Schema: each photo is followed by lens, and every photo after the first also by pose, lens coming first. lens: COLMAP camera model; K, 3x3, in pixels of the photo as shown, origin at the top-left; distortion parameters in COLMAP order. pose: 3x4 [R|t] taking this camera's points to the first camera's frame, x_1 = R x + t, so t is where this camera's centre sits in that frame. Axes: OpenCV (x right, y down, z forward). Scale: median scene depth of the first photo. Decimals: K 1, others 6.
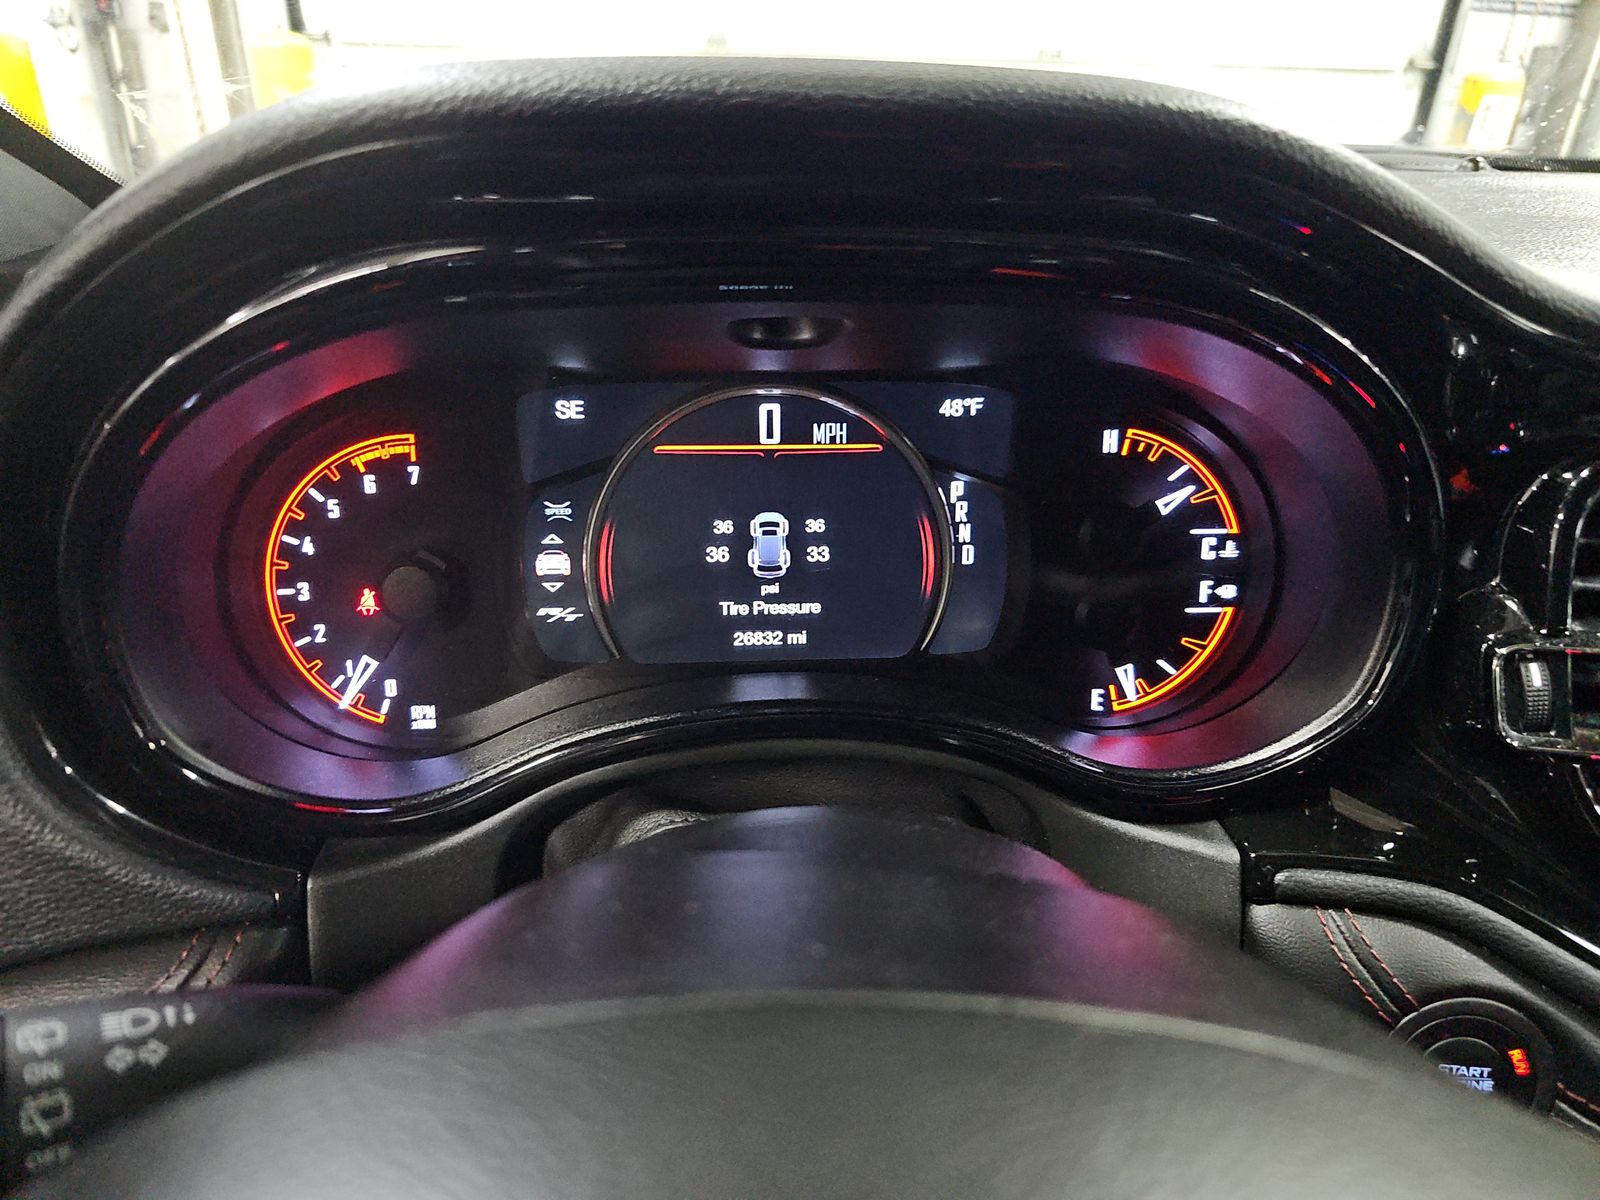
lens RADIAL K [[1051.4, 0, 798.8], [0, 1051.4, 607.0], [0, 0, 1]] dist [0.019117, -0.017430]
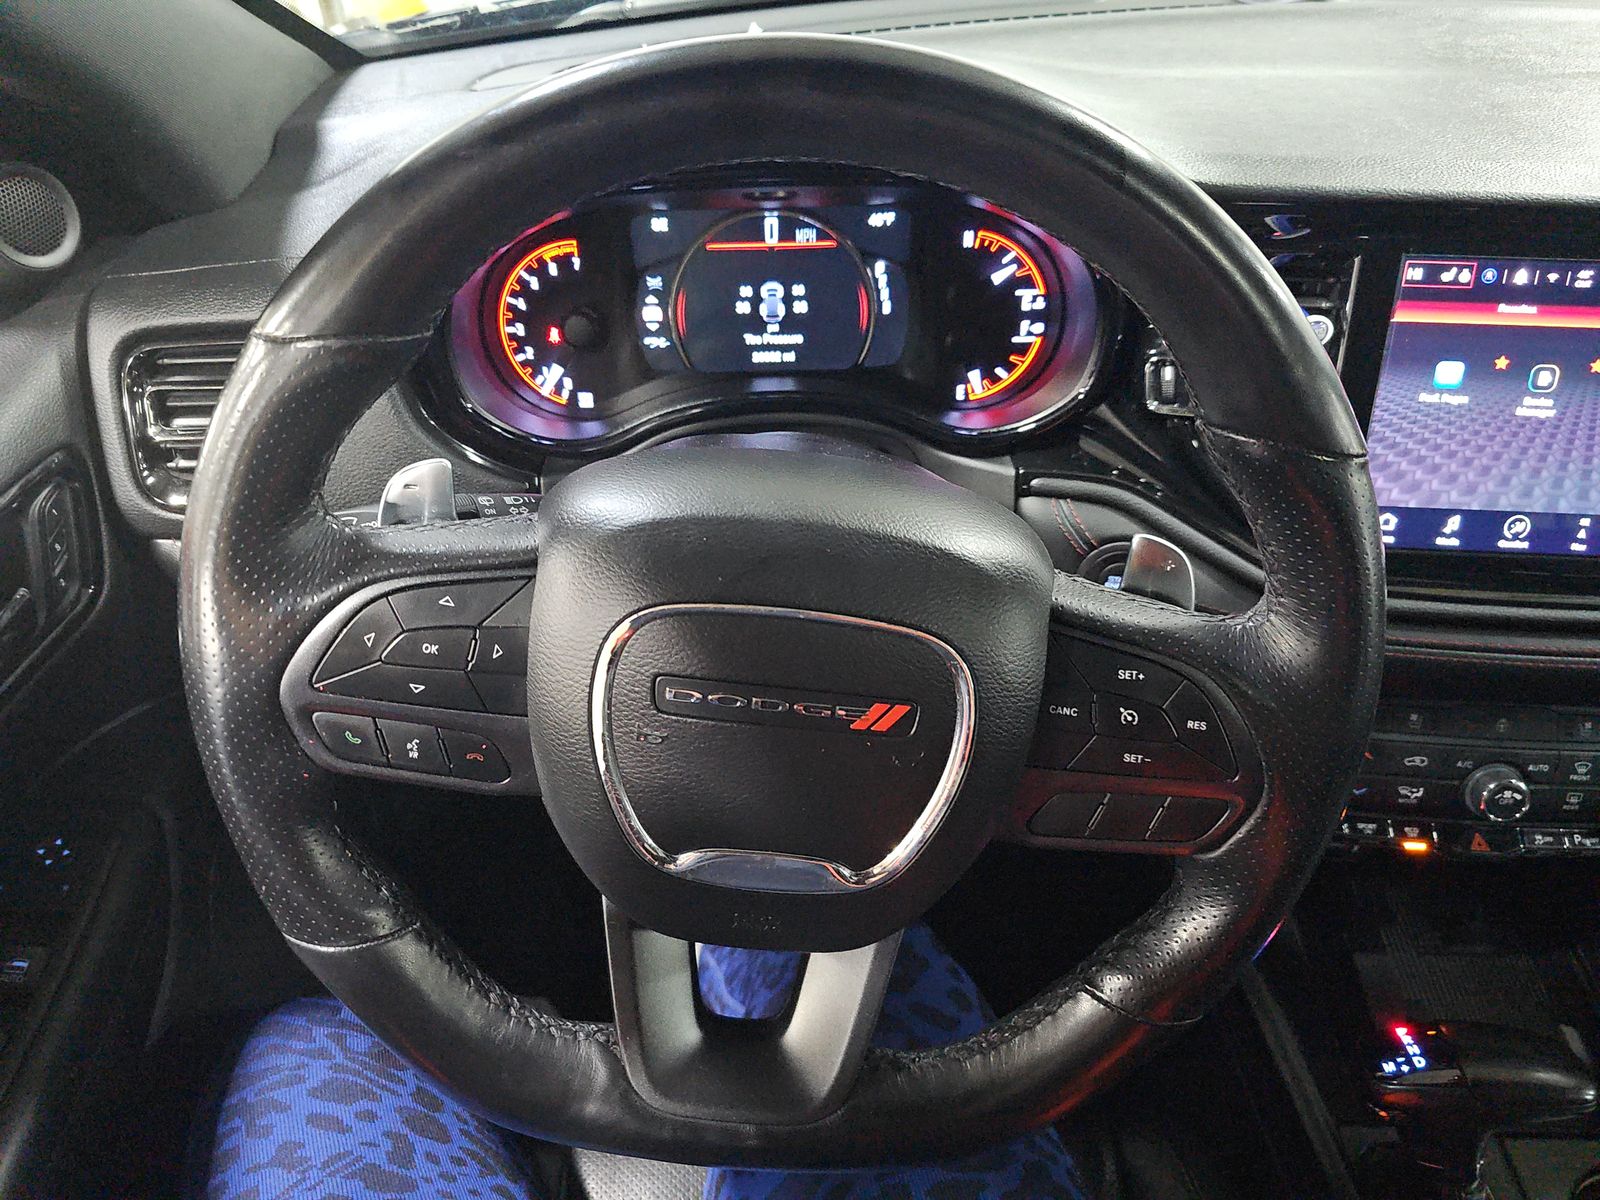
lens RADIAL K [[1081.5, 0, 800.0], [0, 1081.5, 600.0], [0, 0, 1]] dist [0.018365, -0.002191]
pose [[0.997291, 0.015846, -0.071831, 0.158516], [0.001178, 0.972955, 0.230992, 0.008102], [0.073549, -0.230450, 0.970301, -0.888736]]
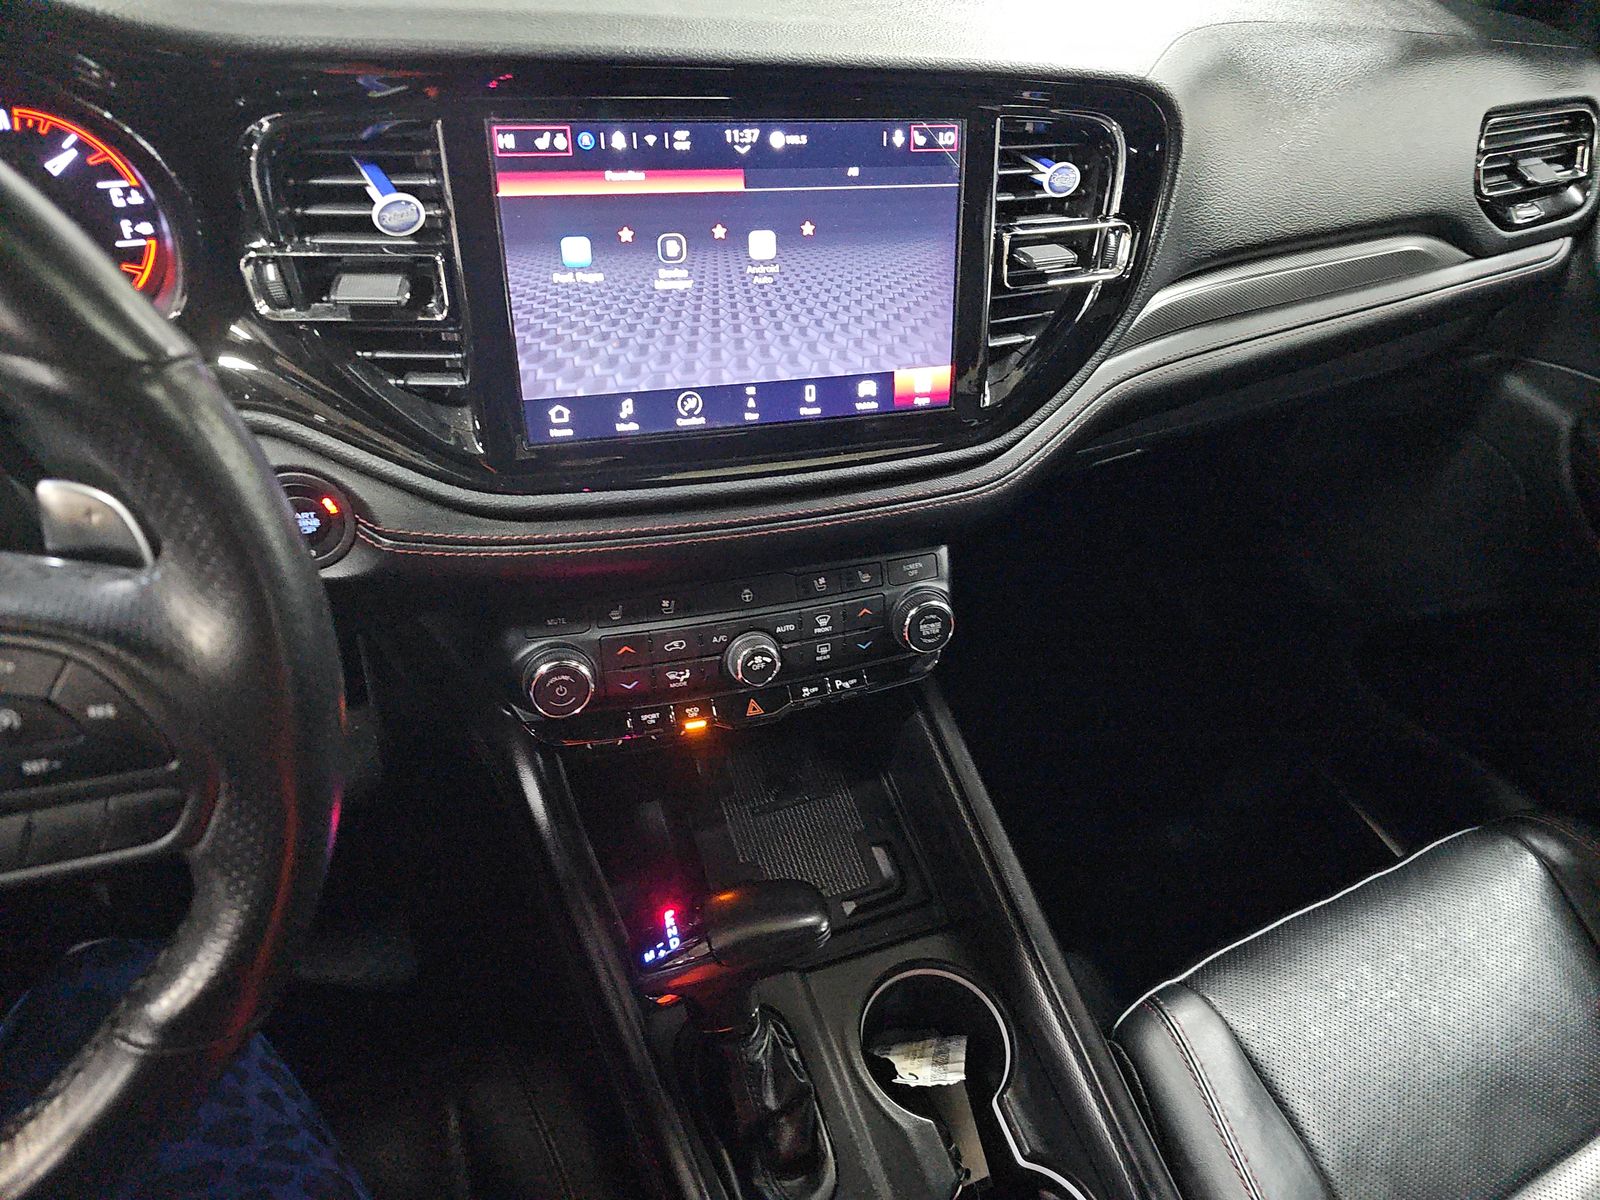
lens RADIAL K [[1051.4, 0, 798.8], [0, 1051.4, 607.0], [0, 0, 1]] dist [0.019117, -0.017430]
pose [[0.949585, -0.168184, 0.264578, 0.814067], [0.071322, 0.937689, 0.340078, 0.044141], [-0.305288, -0.304063, 0.902411, -0.749522]]
